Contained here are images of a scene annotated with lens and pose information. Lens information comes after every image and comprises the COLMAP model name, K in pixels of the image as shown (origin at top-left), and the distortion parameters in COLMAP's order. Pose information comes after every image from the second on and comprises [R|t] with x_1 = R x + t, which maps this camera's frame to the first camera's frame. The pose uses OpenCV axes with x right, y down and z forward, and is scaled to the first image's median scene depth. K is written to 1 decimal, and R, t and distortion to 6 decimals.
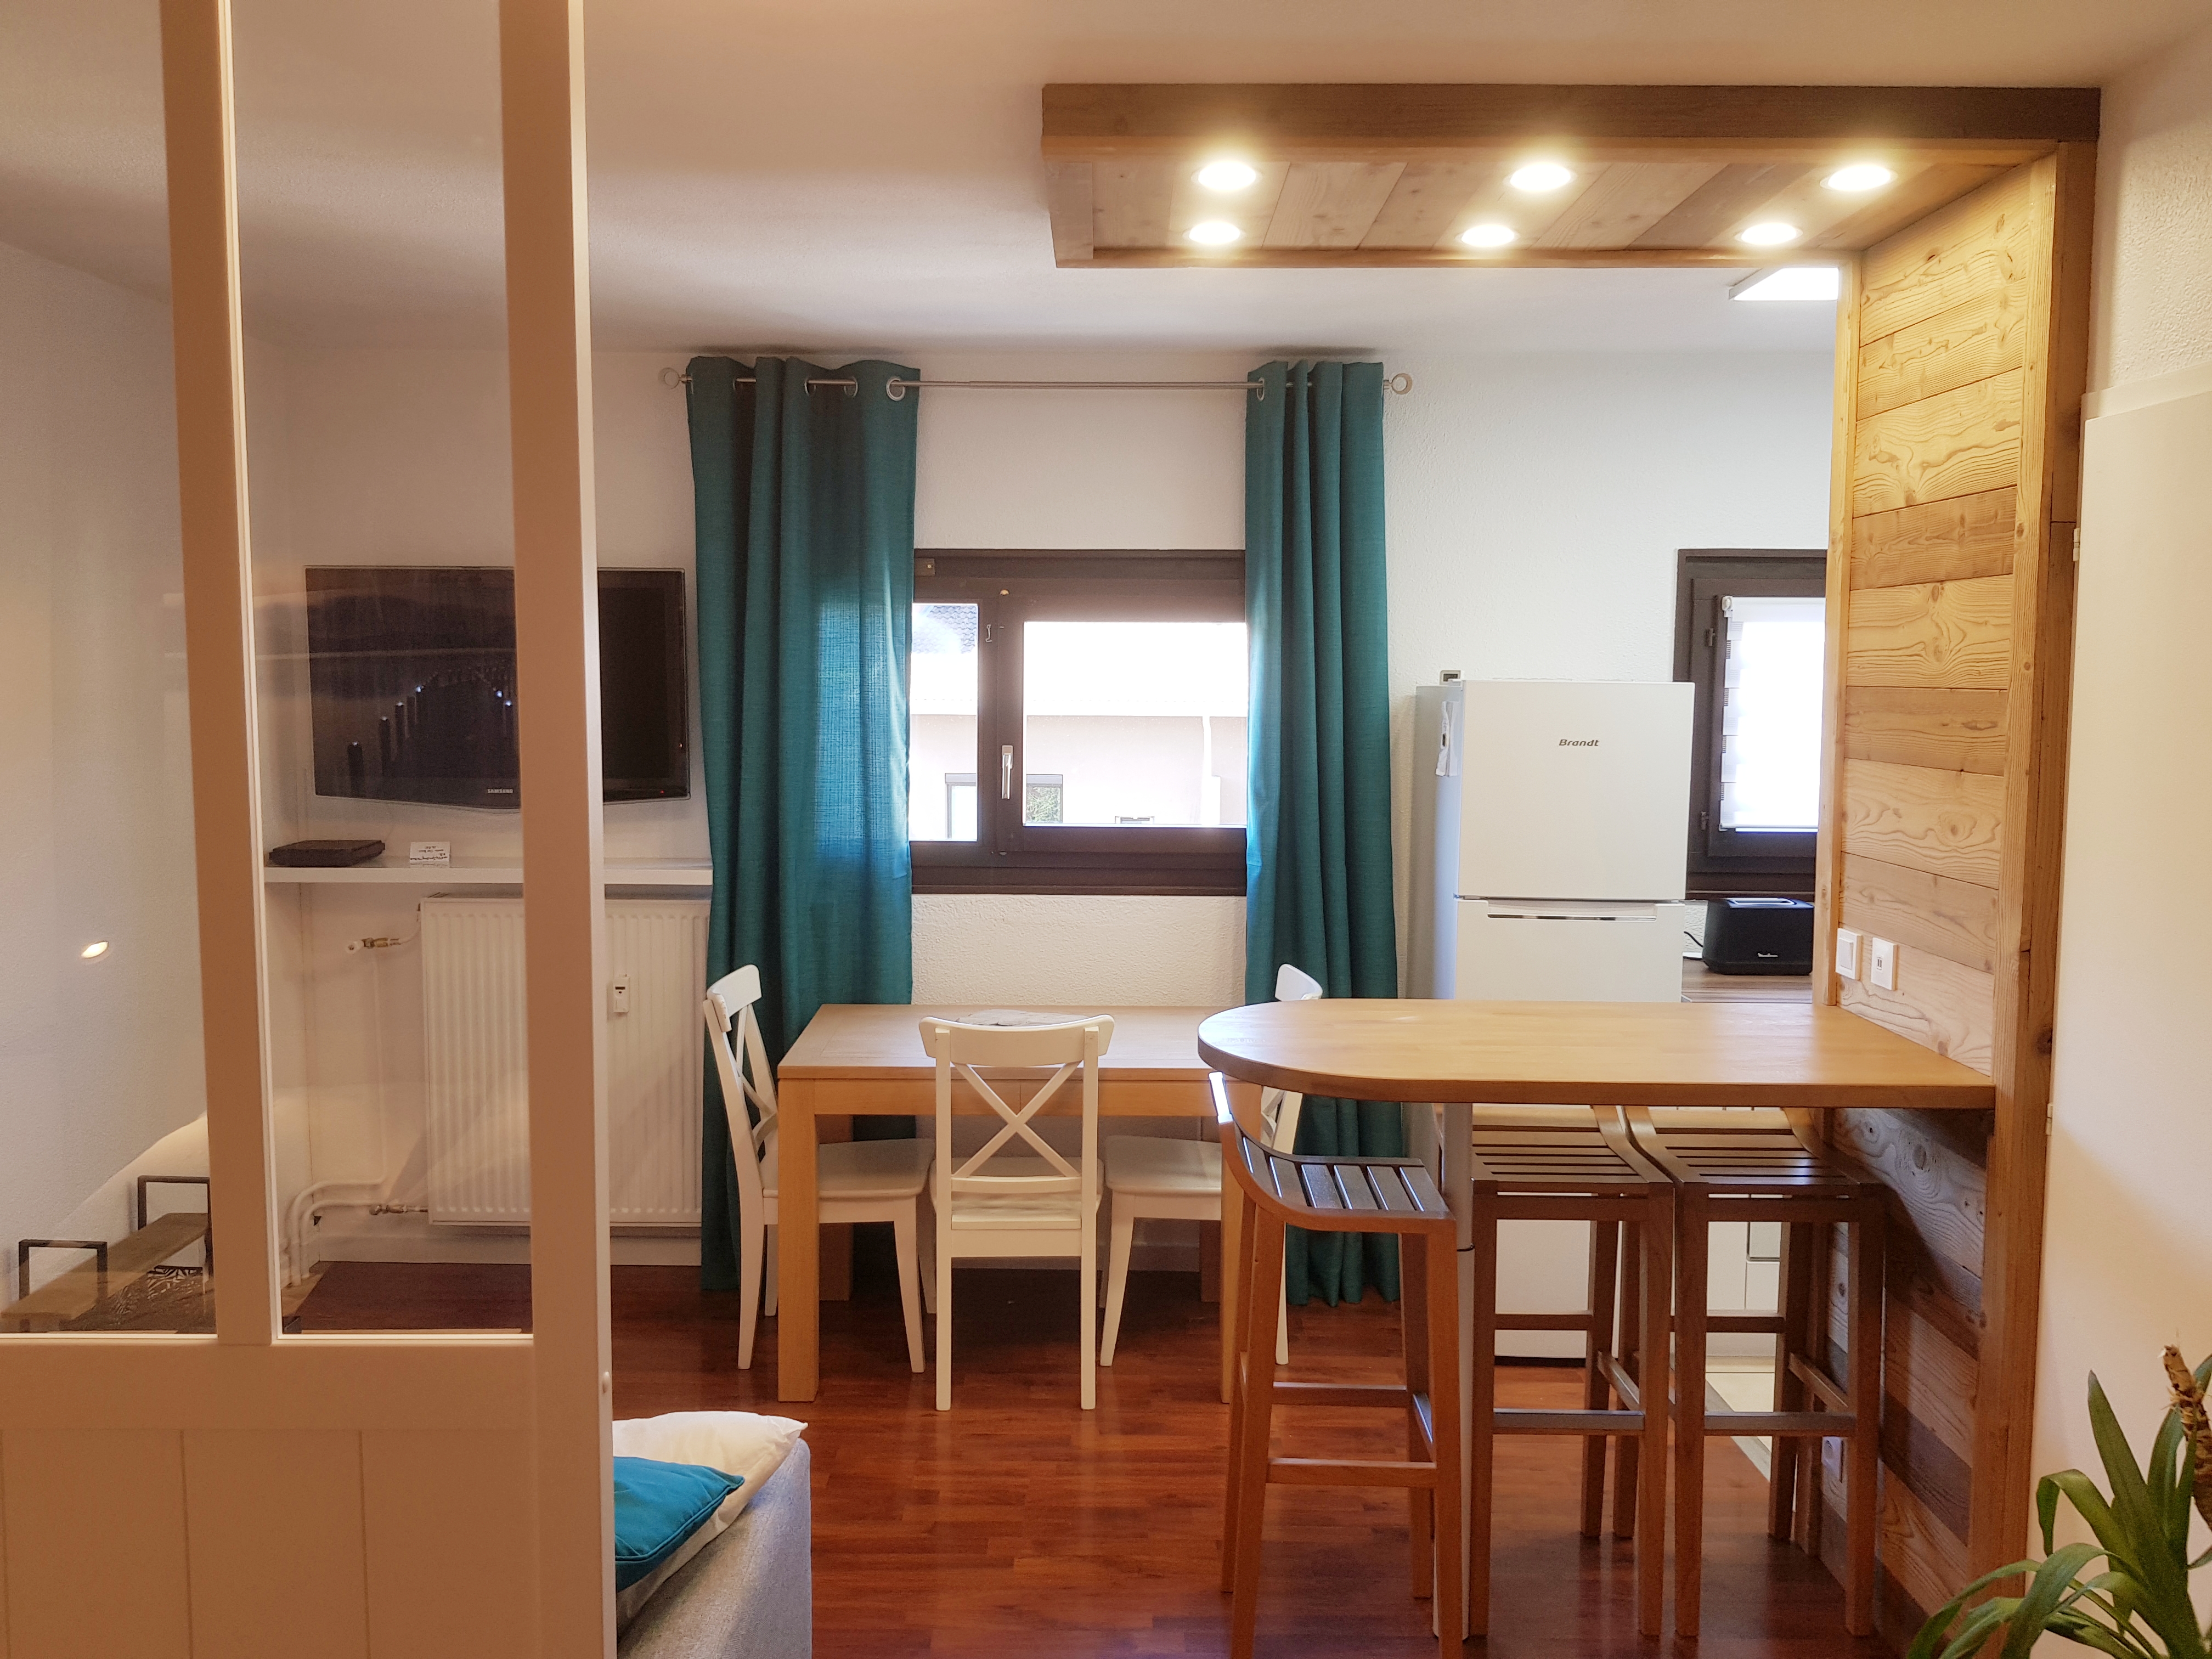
lens RADIAL K [[1714.4, 0, 1103.1], [0, 1714.4, 806.9], [0, 0, 1]] dist [0.033117, -0.054921]
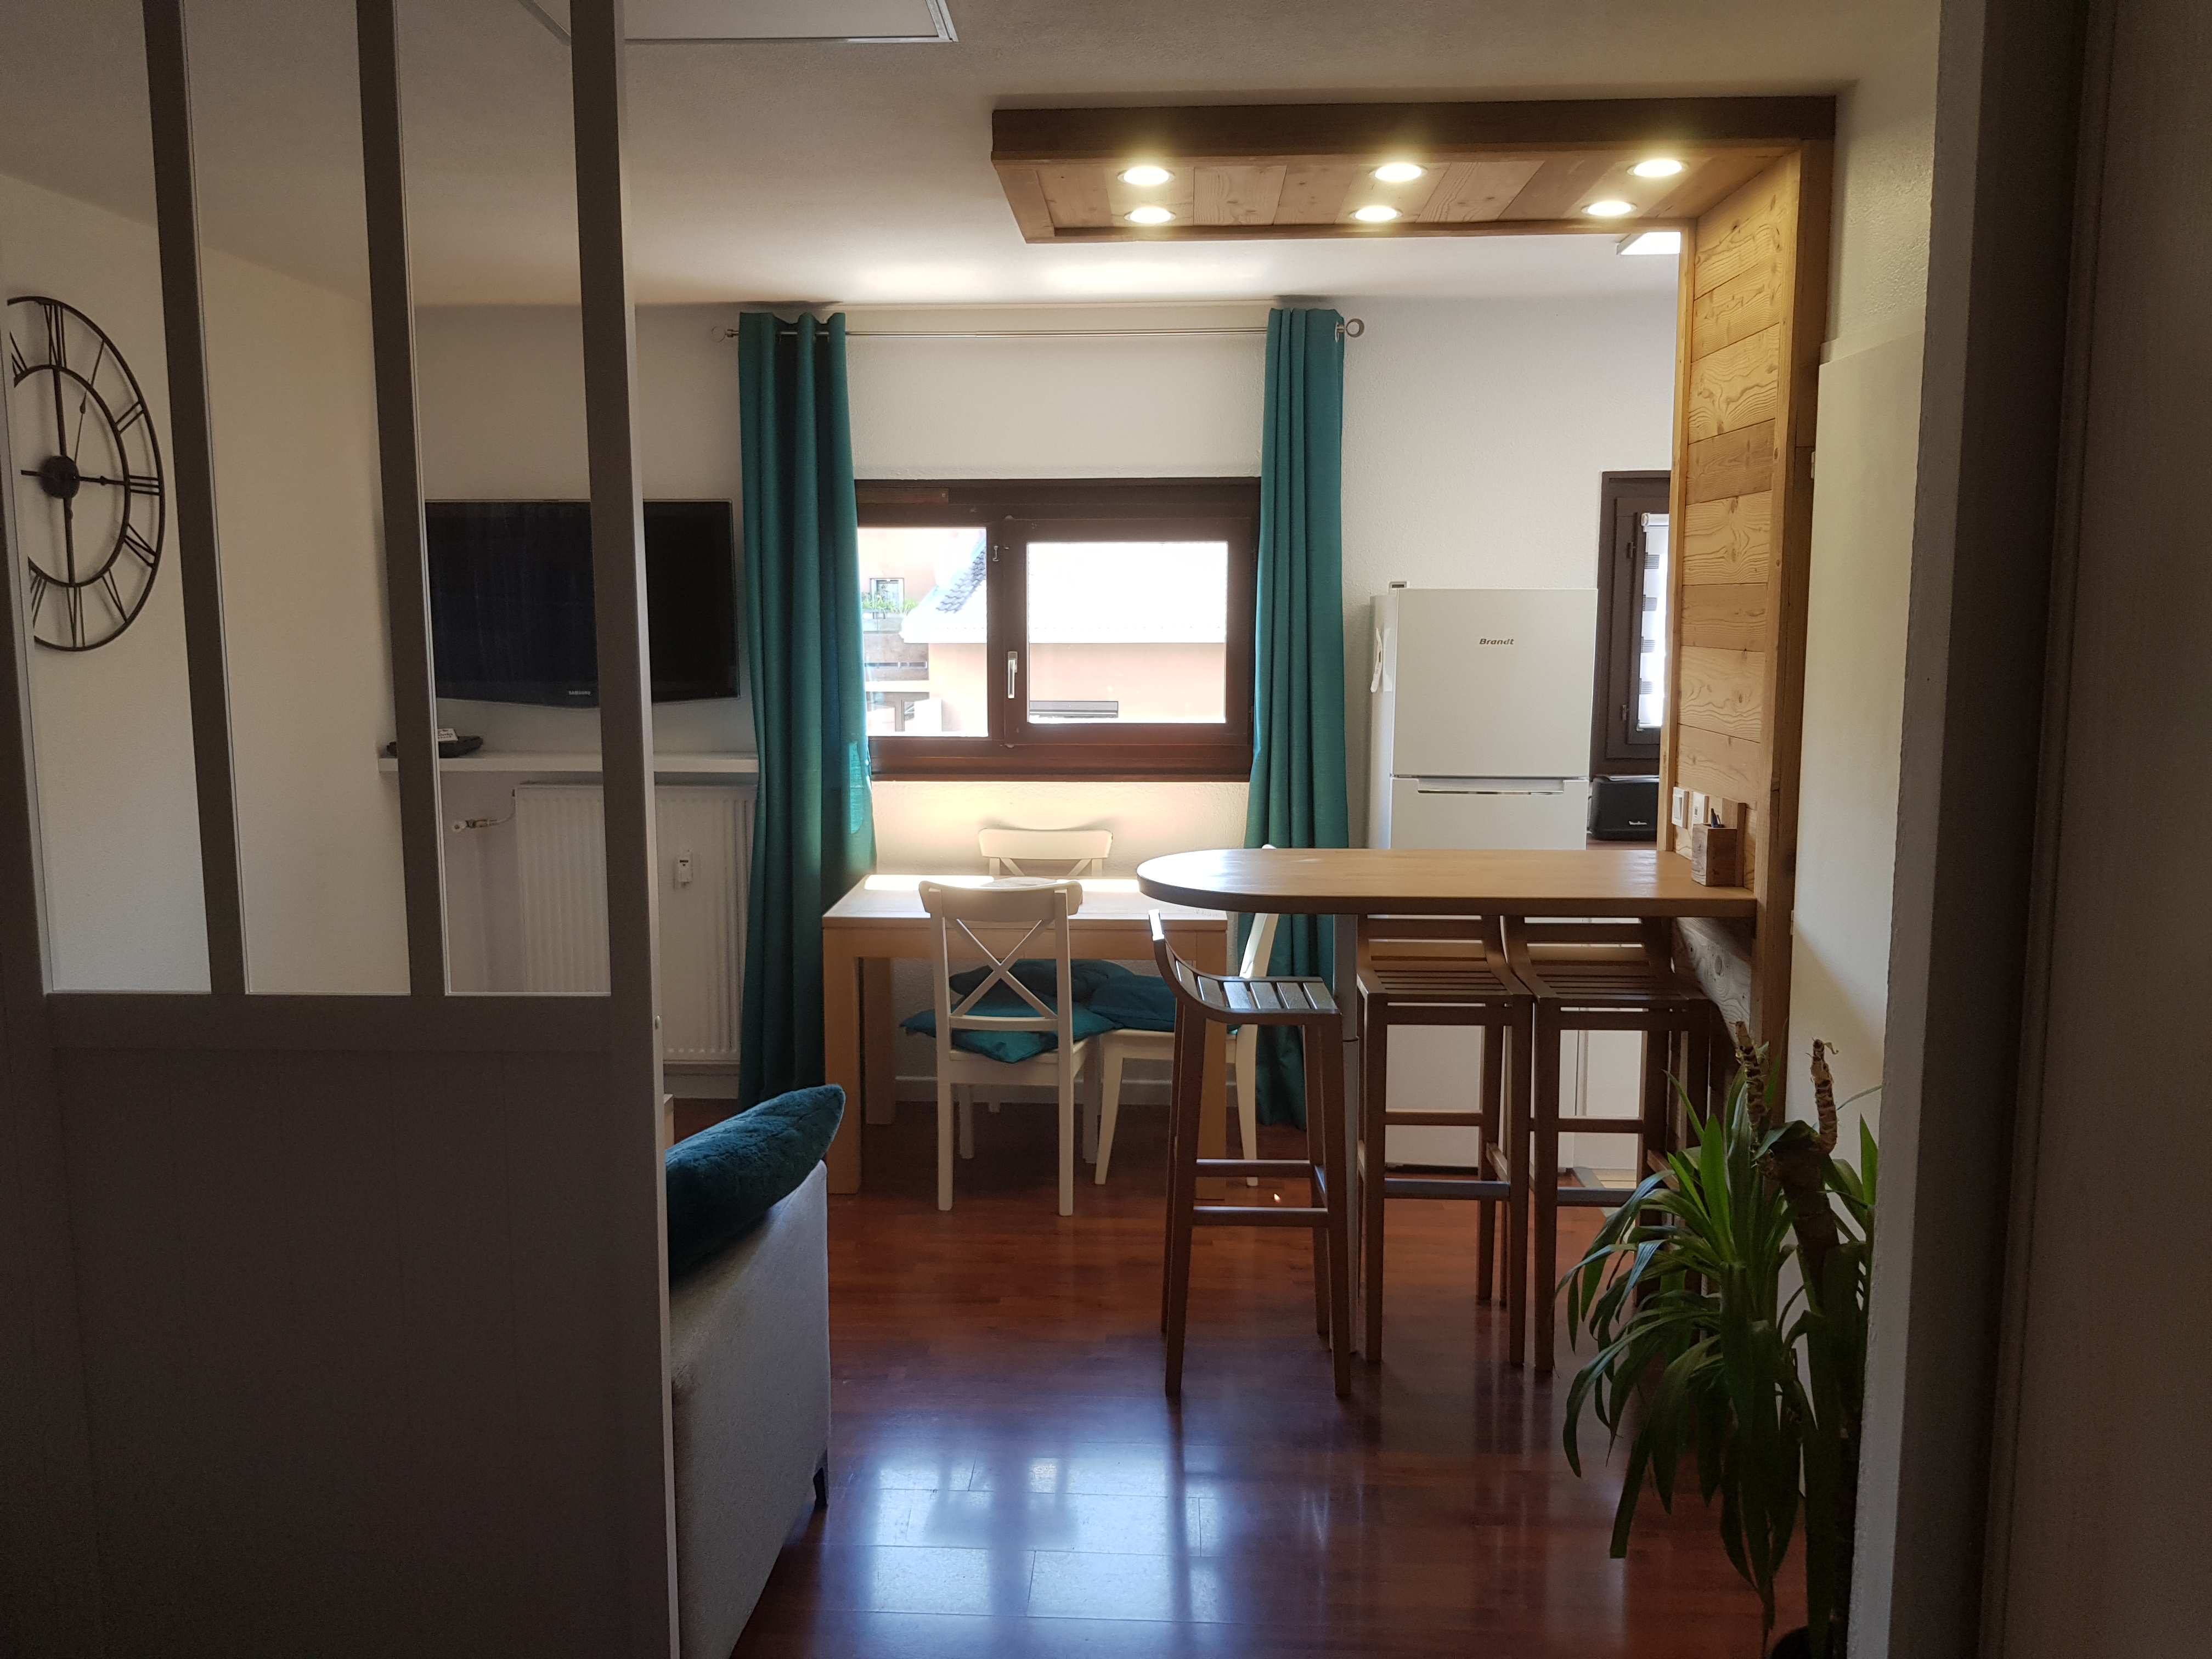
lens RADIAL K [[1714.4, 0, 1103.1], [0, 1714.4, 806.9], [0, 0, 1]] dist [0.033117, -0.054921]
pose [[0.999143, -0.006029, -0.040941, 0.077031], [0.007683, 0.999155, 0.040382, 0.033226], [0.040663, -0.040662, 0.998345, -0.225527]]
